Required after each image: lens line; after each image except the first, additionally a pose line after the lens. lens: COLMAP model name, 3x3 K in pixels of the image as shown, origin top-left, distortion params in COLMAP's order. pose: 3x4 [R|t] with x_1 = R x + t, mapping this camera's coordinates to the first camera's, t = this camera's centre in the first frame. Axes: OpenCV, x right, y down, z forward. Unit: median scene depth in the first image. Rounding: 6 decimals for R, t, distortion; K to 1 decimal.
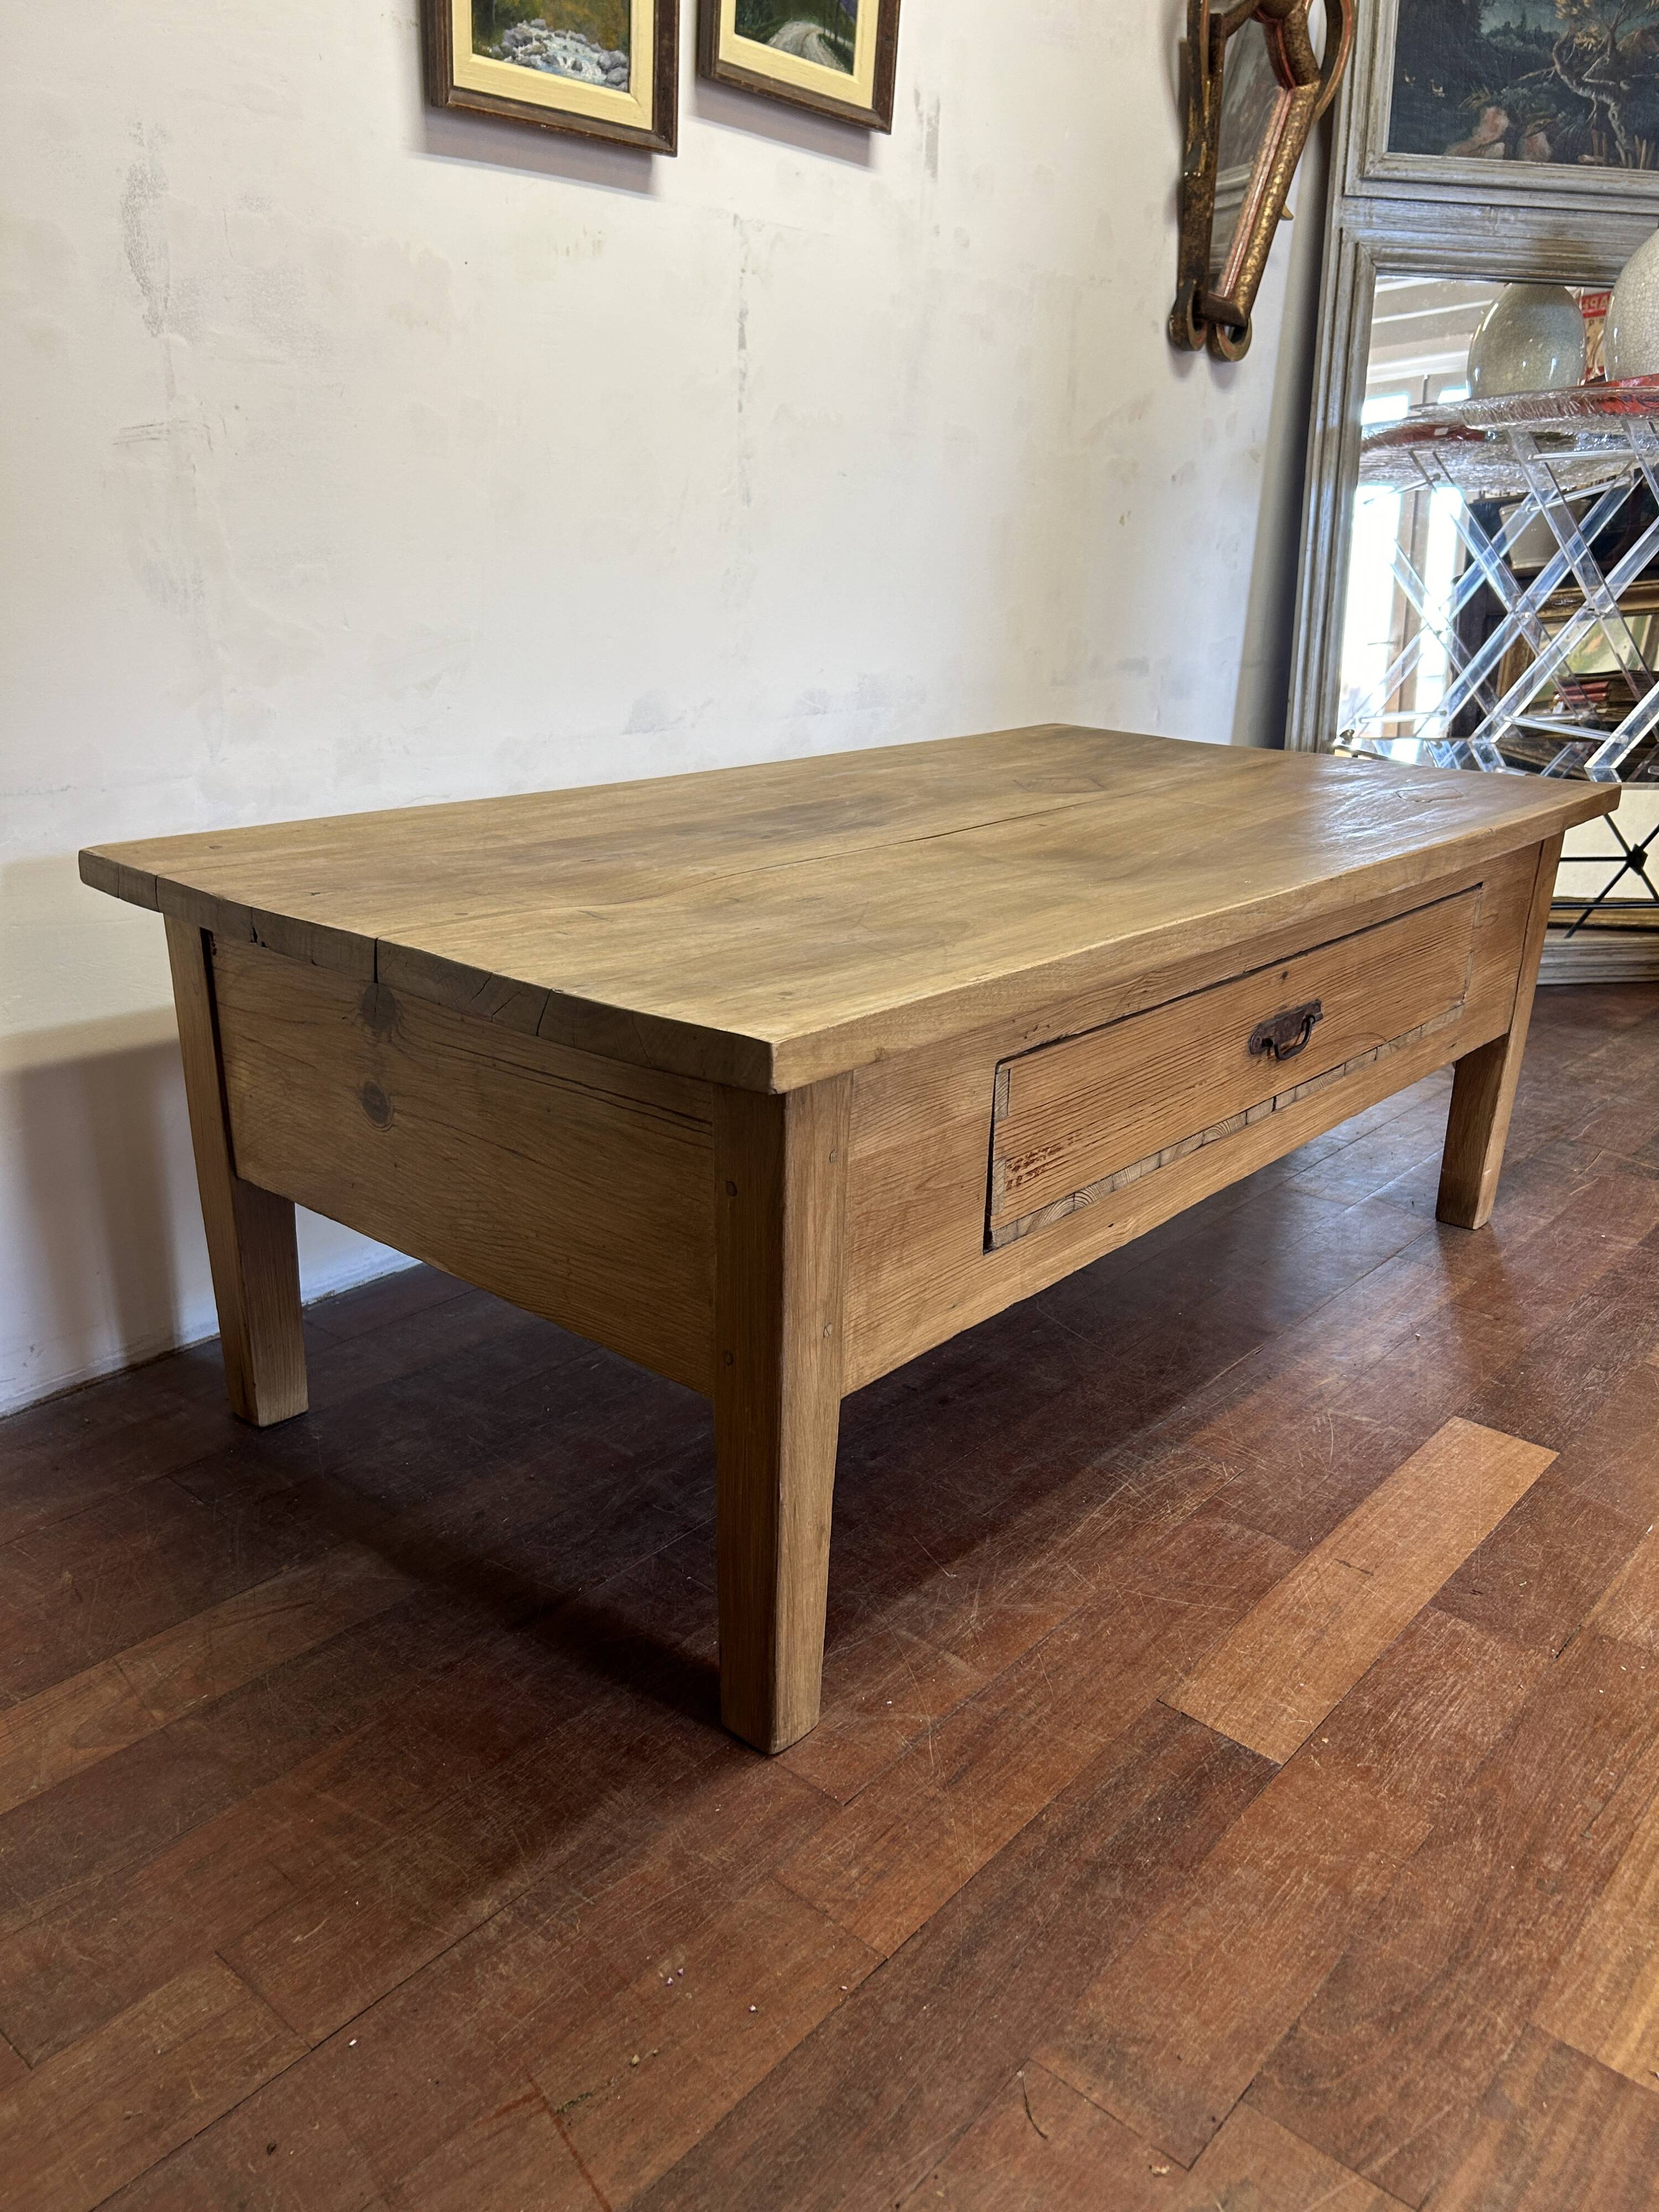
lens RADIAL K [[1685.5, 0, 837.0], [0, 1685.5, 1113.0], [0, 0, 1]] dist [0.035129, -0.040758]
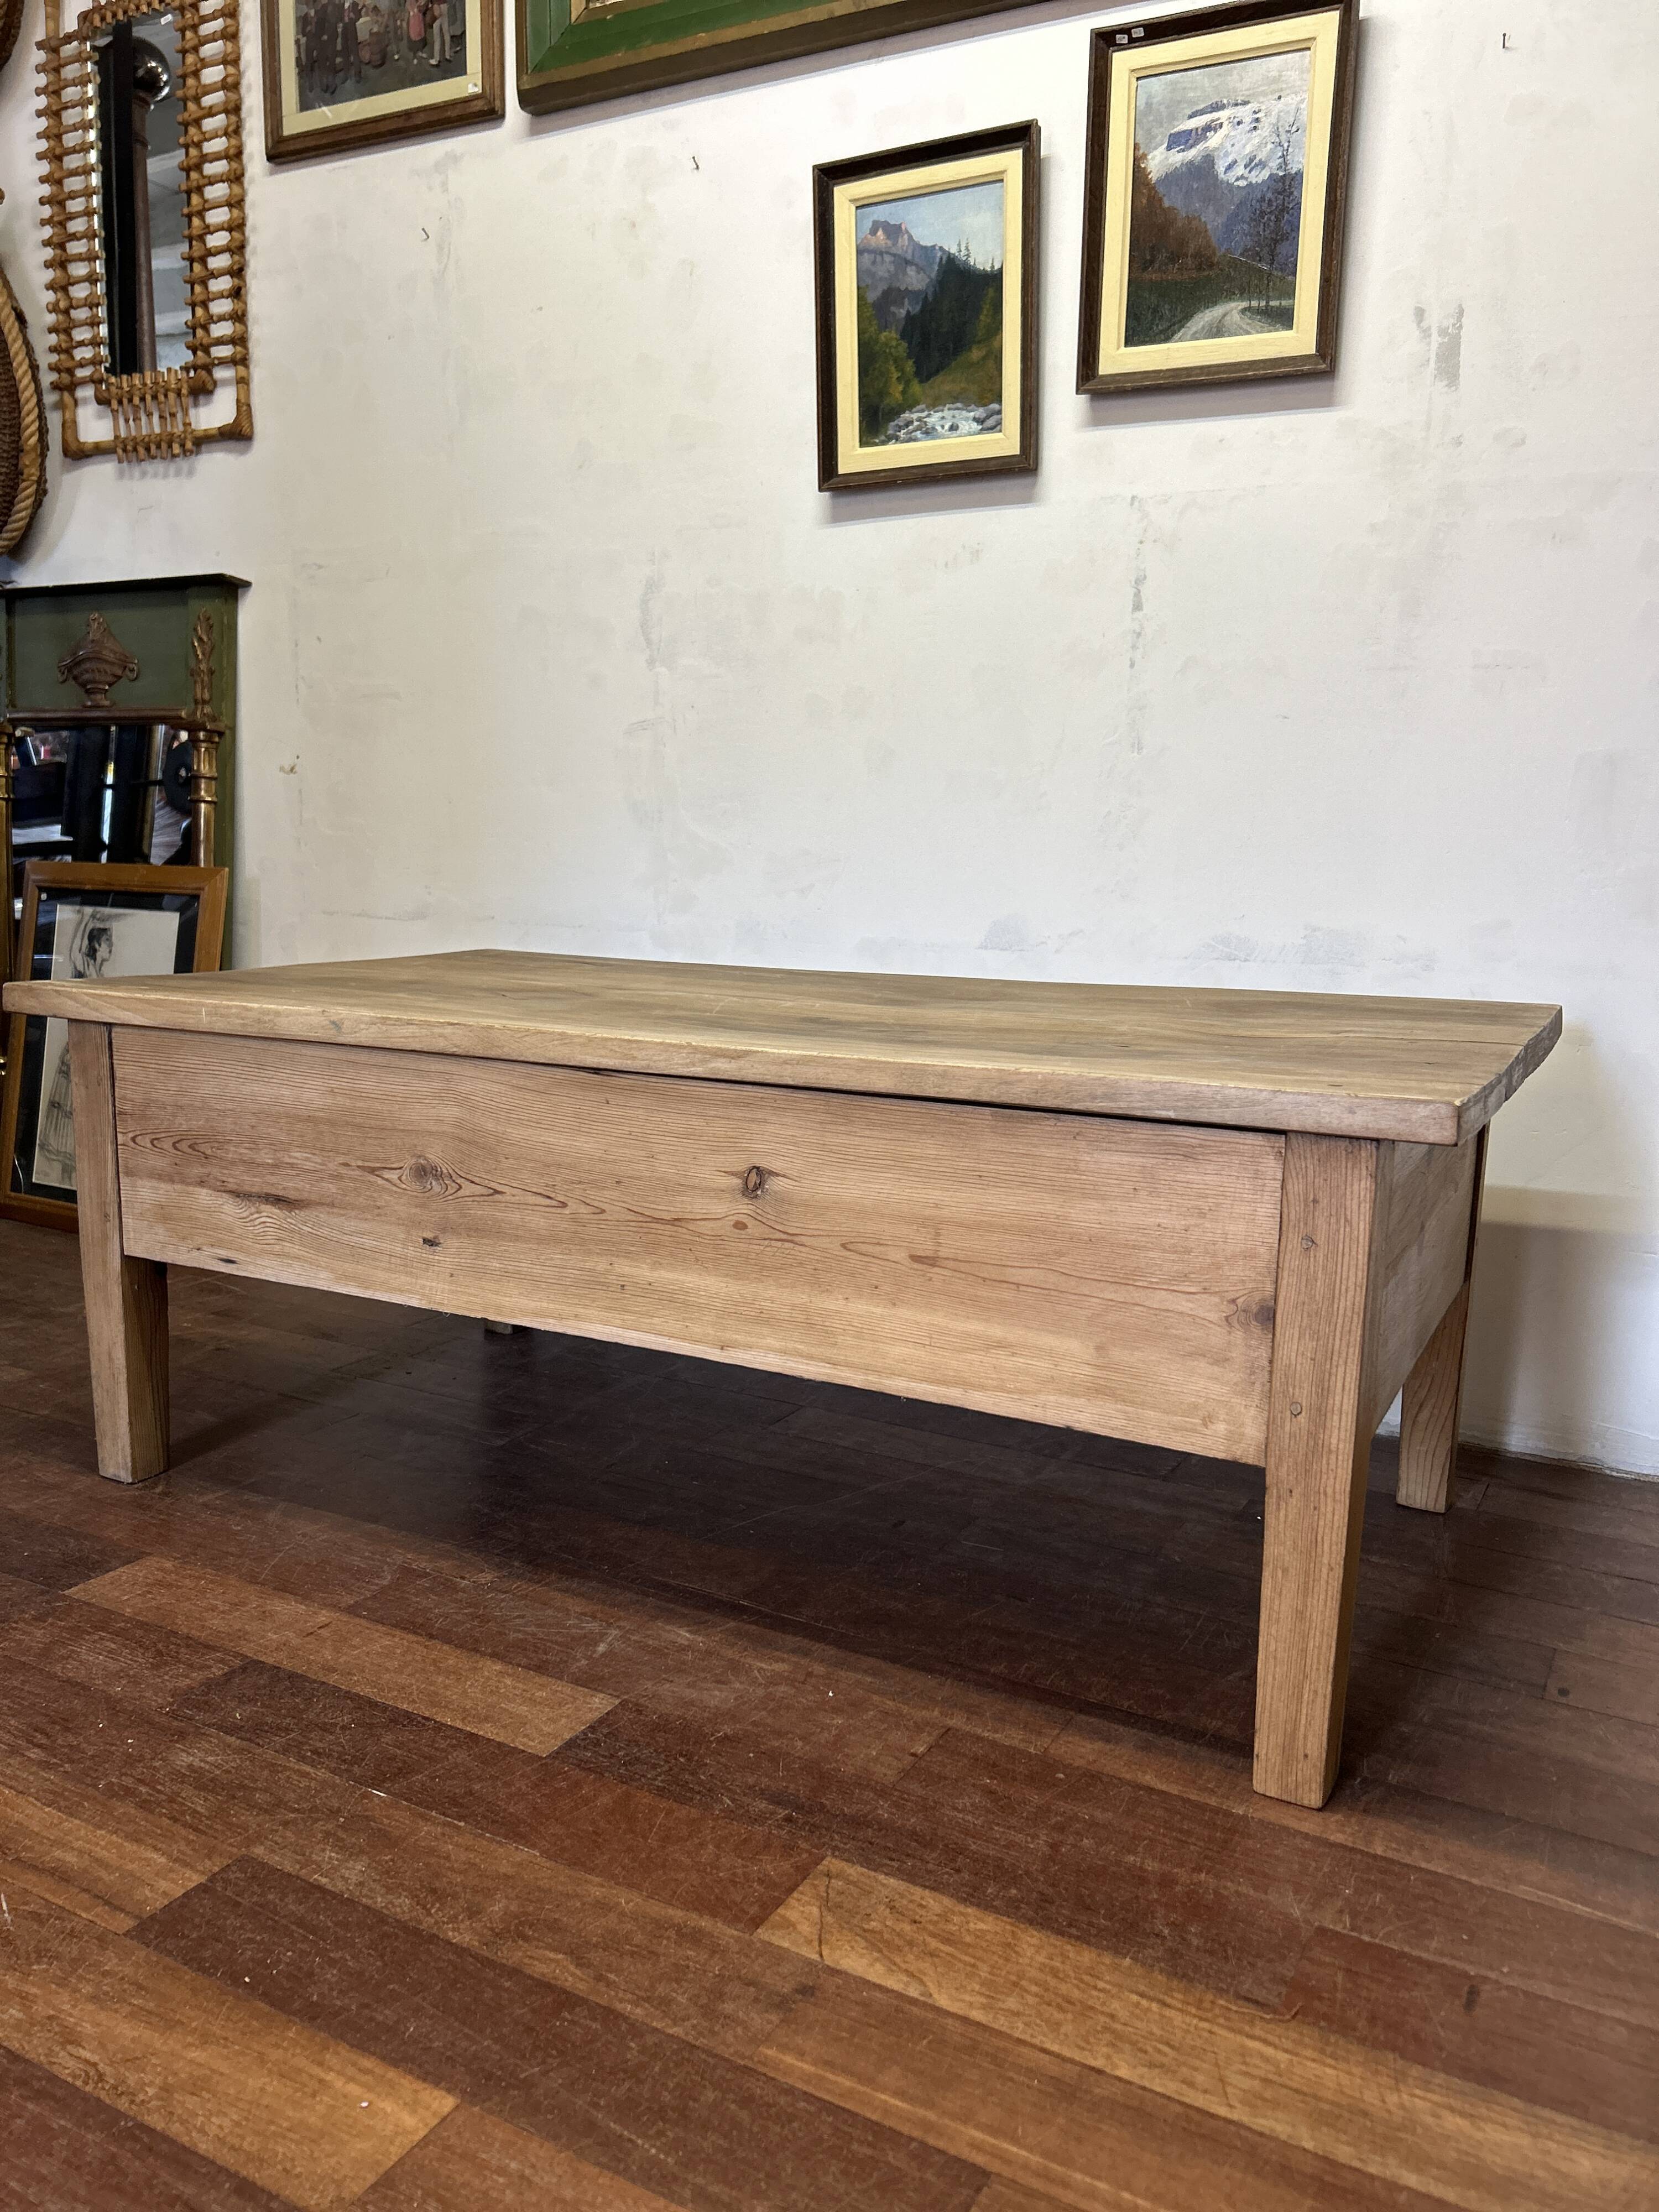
lens RADIAL K [[1682.1, 0, 829.4], [0, 1682.1, 1112.8], [0, 0, 1]] dist [0.040042, -0.045615]
pose [[0.202711, 0.134795, -0.969917, 1.309190], [-0.343283, 0.937406, 0.058531, -0.203071], [0.917096, 0.321091, 0.236295, 0.901570]]
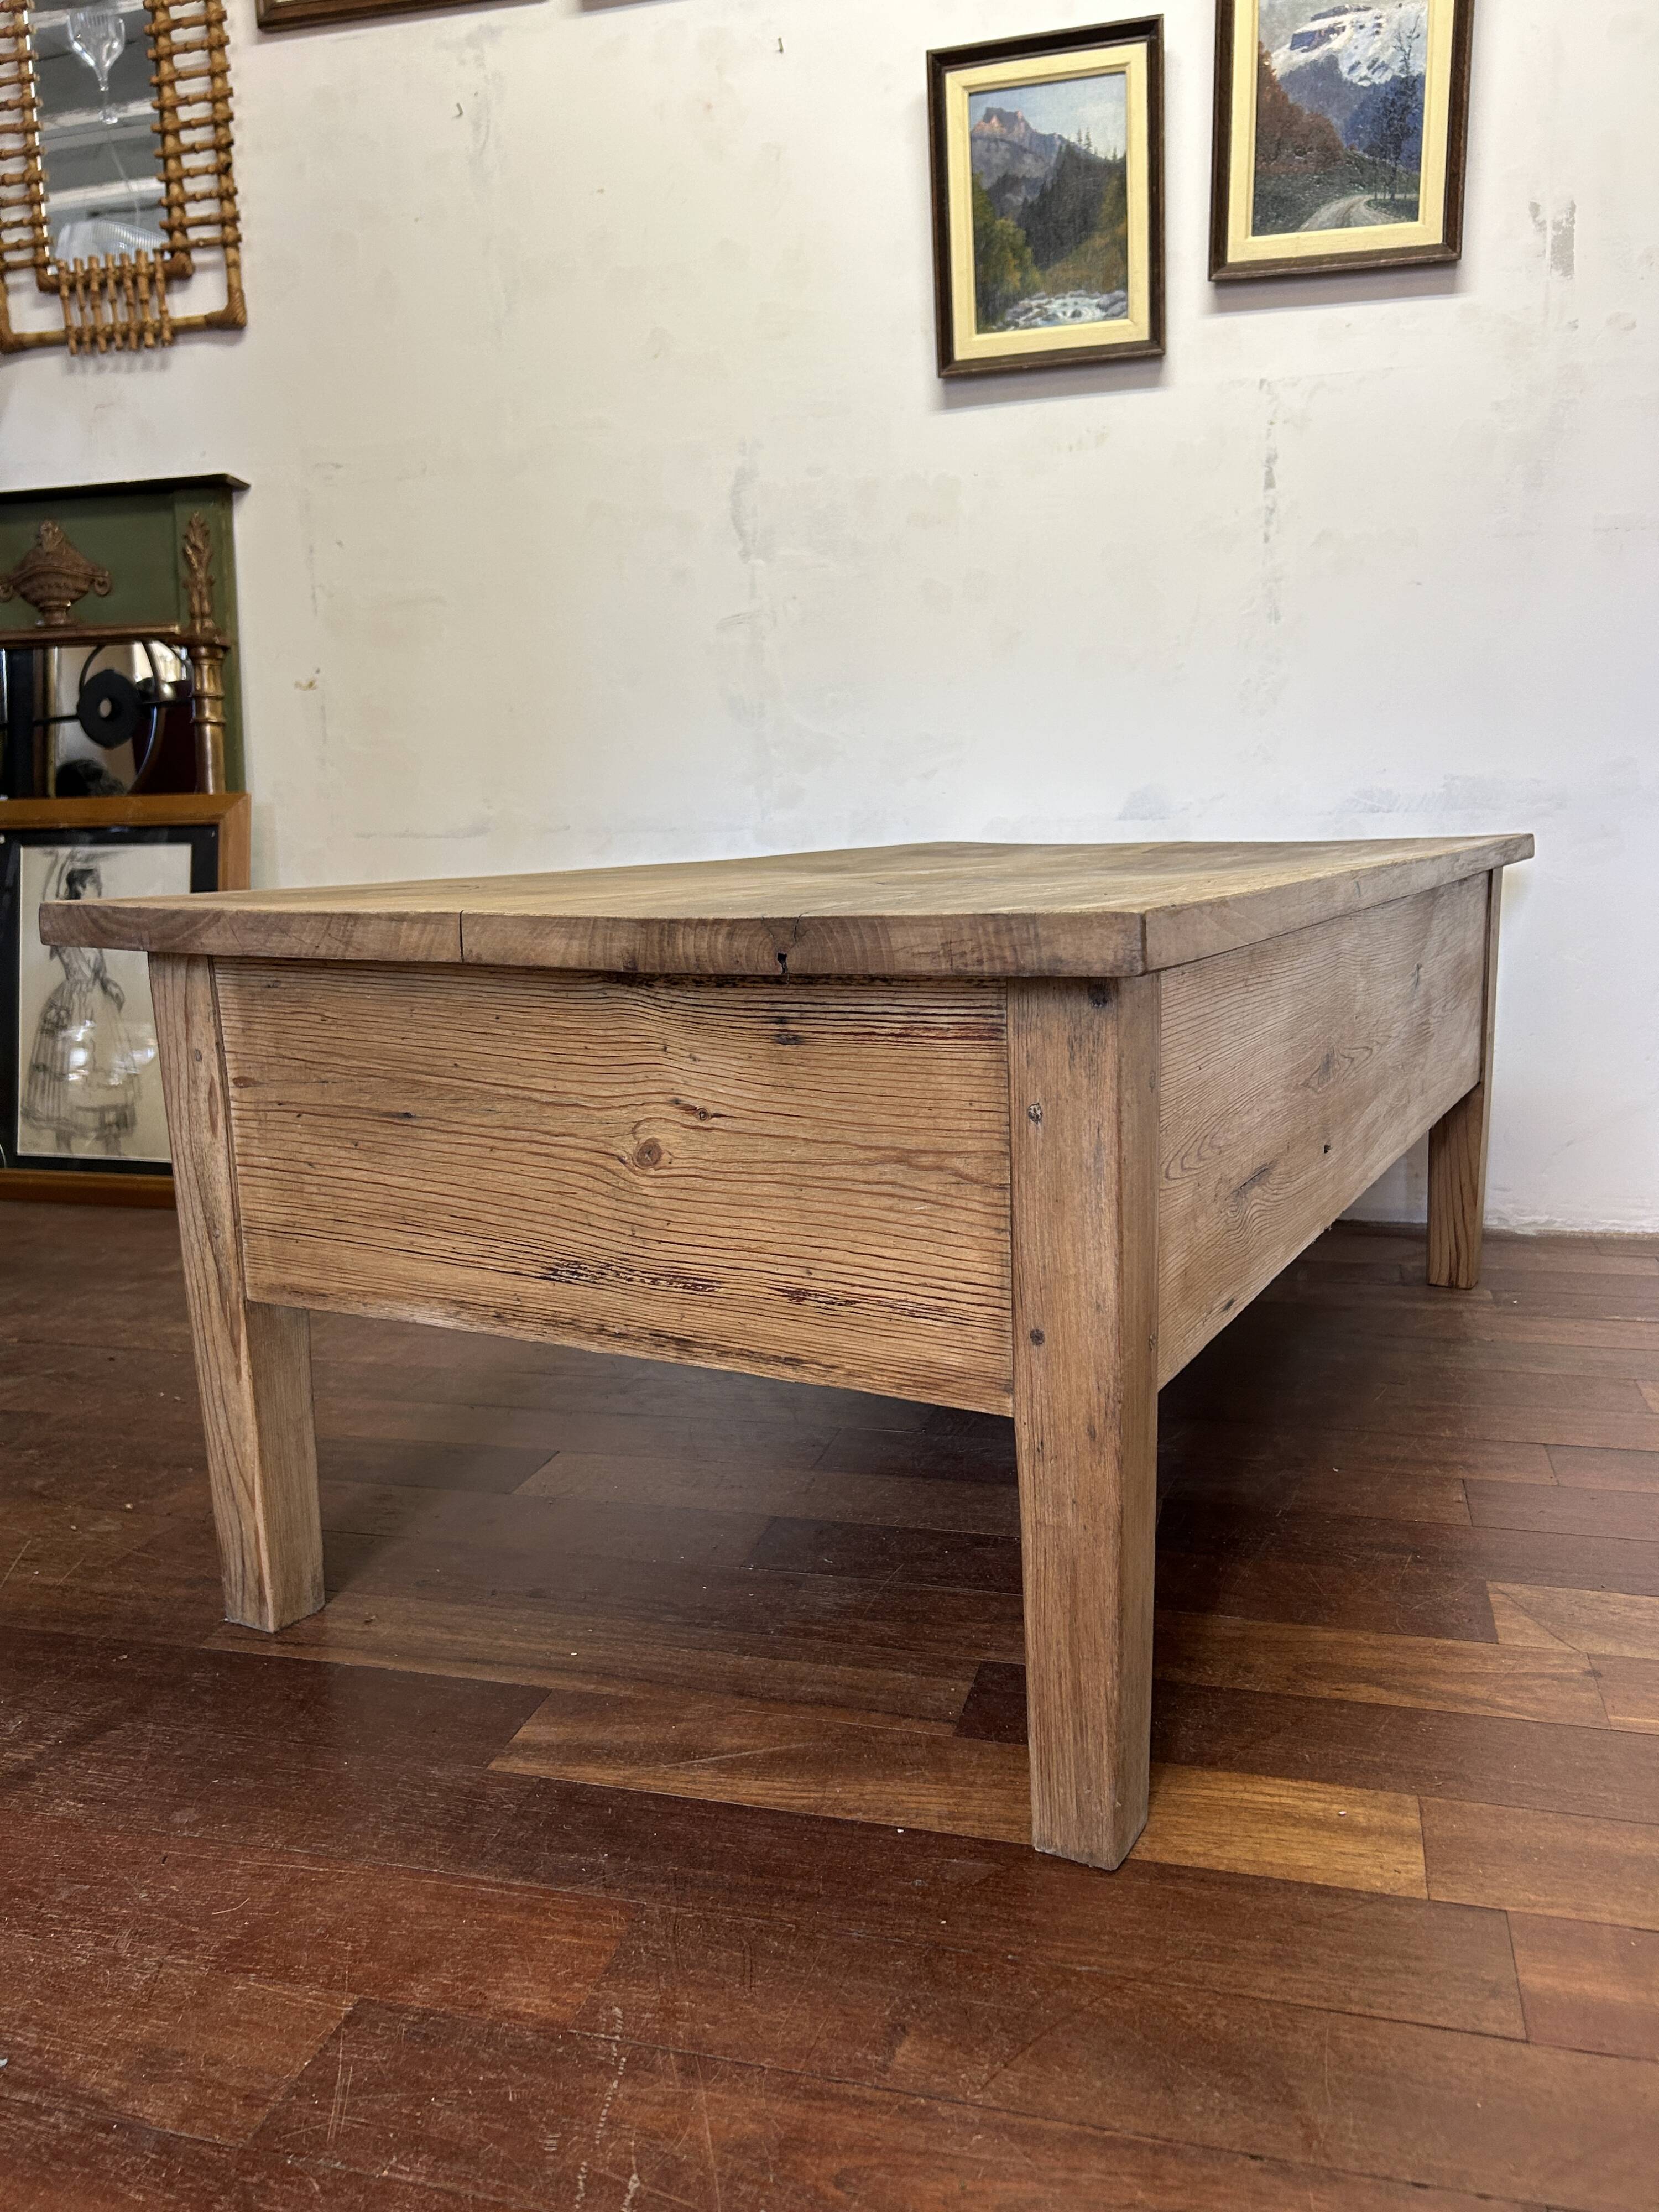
lens RADIAL K [[1685.5, 0, 843.9], [0, 1685.5, 1104.8], [0, 0, 1]] dist [0.035129, -0.040758]
pose [[0.426501, 0.120810, -0.896383, 1.189279], [-0.269475, 0.963006, 0.001573, 0.027514], [0.863412, 0.240882, 0.443278, 0.470705]]
